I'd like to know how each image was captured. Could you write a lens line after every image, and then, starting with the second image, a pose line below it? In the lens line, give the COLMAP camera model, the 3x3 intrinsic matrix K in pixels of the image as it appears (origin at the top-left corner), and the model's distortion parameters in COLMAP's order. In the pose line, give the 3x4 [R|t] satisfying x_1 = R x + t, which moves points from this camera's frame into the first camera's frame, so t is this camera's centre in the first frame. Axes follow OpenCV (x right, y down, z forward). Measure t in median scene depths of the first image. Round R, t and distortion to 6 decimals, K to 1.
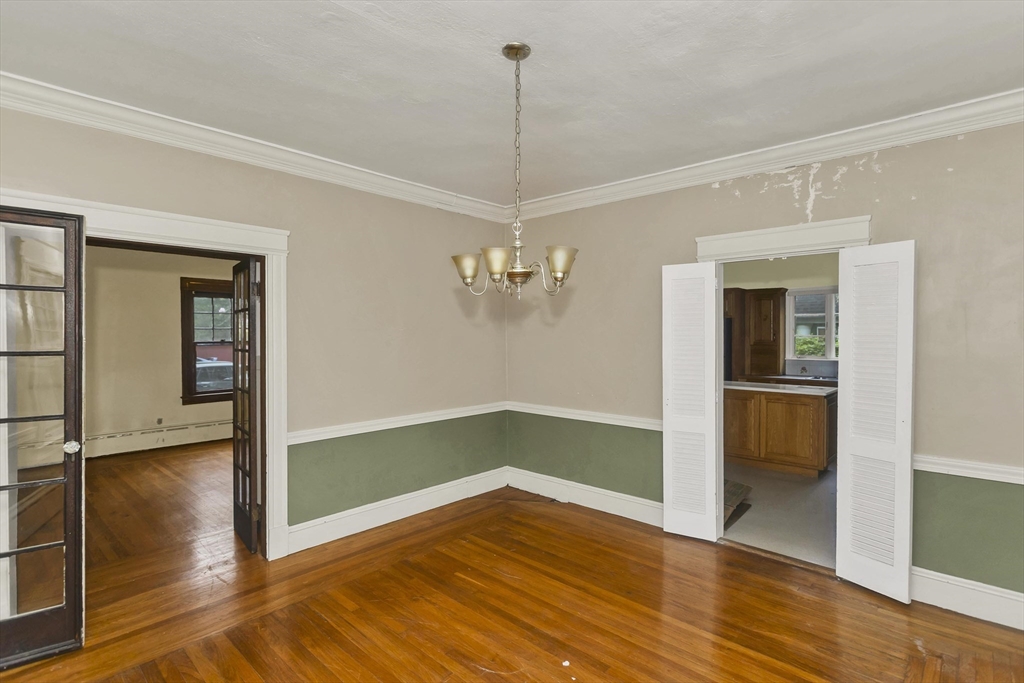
lens RADIAL K [[495.0, 0, 504.4], [0, 495.0, 337.3], [0, 0, 1]] dist [-0.001988, 0.000320]
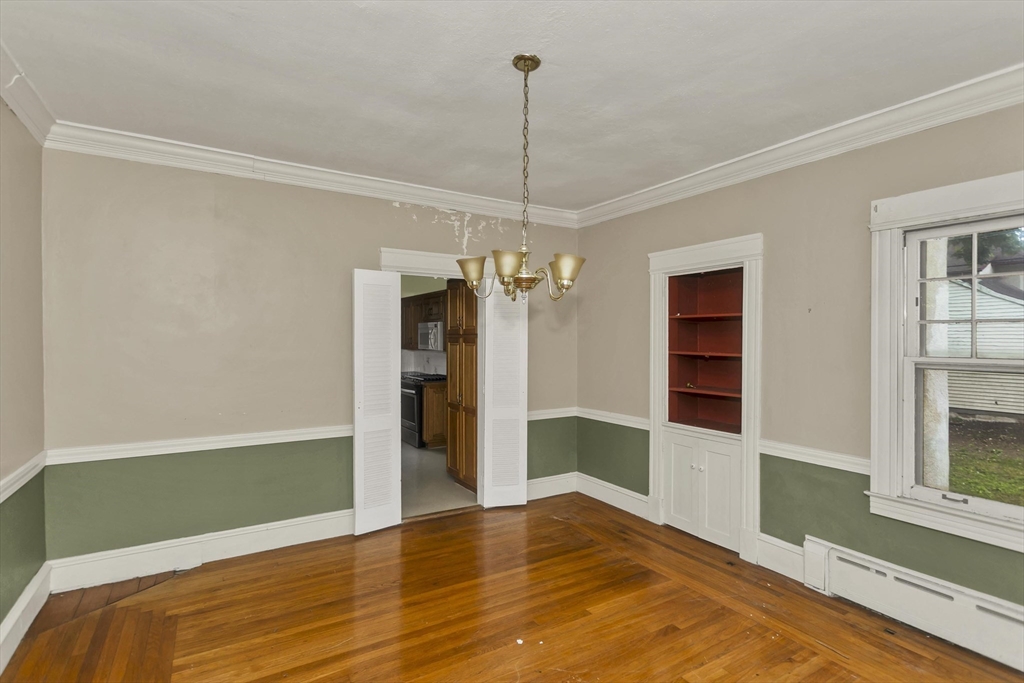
lens RADIAL K [[495.0, 0, 510.8], [0, 495.0, 338.5], [0, 0, 1]] dist [-0.001988, 0.000320]
pose [[0.284646, 0.000579, 0.958633, -0.640599], [0.002760, 0.999995, -0.001423, -0.002708], [-0.958629, 0.003051, 0.284643, 0.492094]]
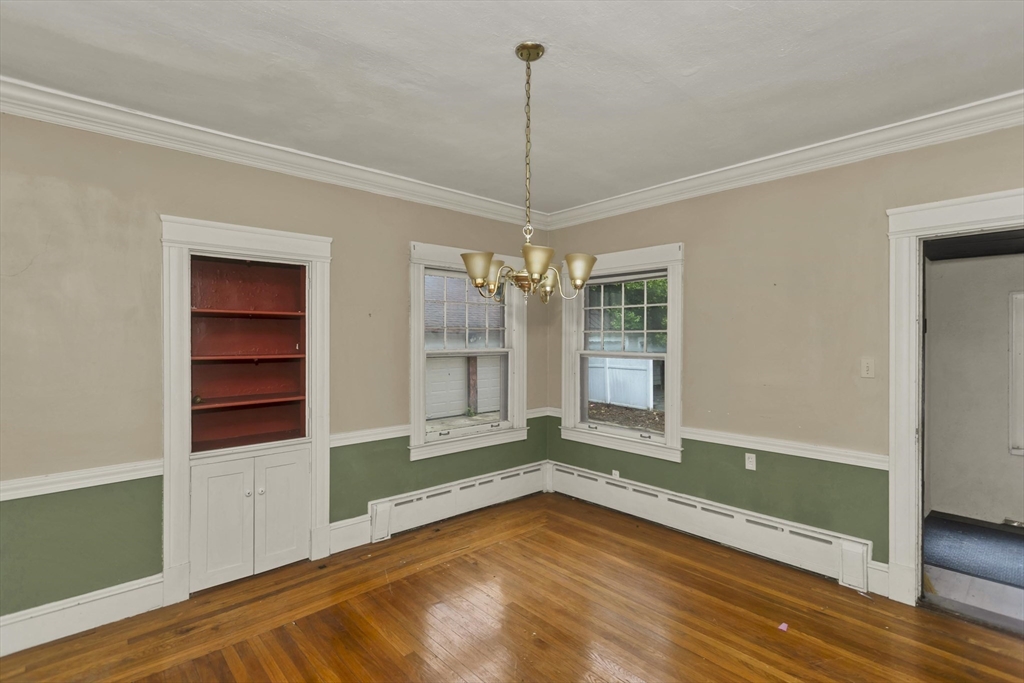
lens RADIAL K [[495.0, 0, 521.1], [0, 495.0, 343.5], [0, 0, 1]] dist [-0.001988, 0.000320]
pose [[-0.996499, 0.002764, 0.083562, -0.021223], [0.004115, 0.999864, 0.015998, -0.007568], [-0.083506, 0.016286, -0.996374, 1.312203]]
